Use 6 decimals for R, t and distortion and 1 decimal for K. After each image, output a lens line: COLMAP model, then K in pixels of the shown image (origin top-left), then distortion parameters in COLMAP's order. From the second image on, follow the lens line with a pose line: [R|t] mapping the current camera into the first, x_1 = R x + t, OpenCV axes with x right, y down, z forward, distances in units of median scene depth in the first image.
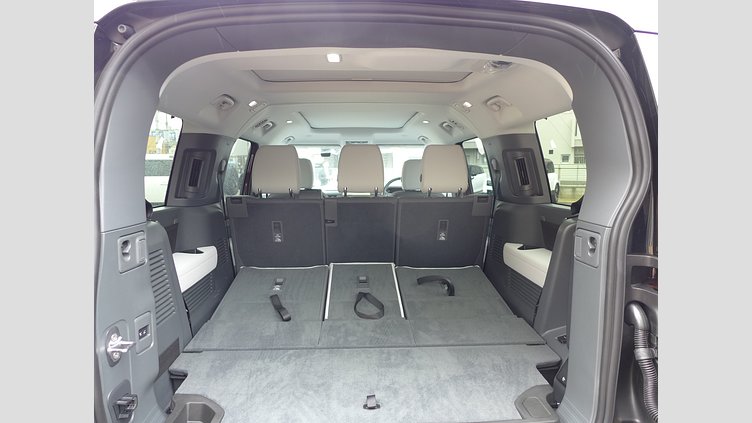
lens RADIAL K [[496.1, 0, 374.7], [0, 496.1, 209.0], [0, 0, 1]] dist [-0.036148, 0.005068]
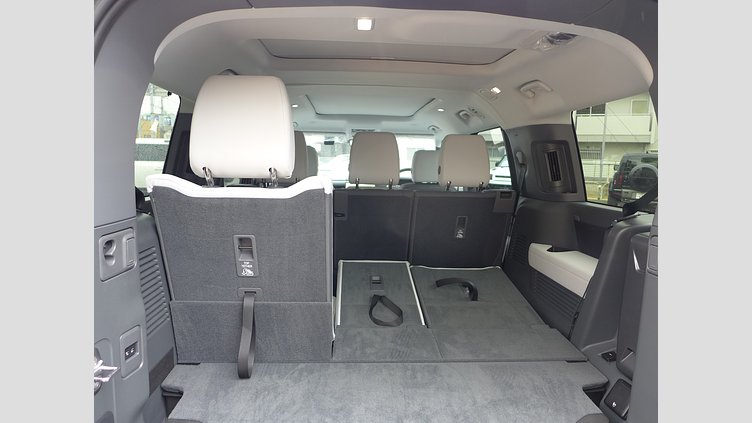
lens RADIAL K [[496.1, 0, 376.3], [0, 496.1, 215.1], [0, 0, 1]] dist [-0.036148, 0.005068]
pose [[0.999637, 0.023691, 0.012844, -0.050362], [-0.024089, 0.999204, 0.031784, -0.008036], [-0.012080, -0.032082, 0.999412, 0.120135]]
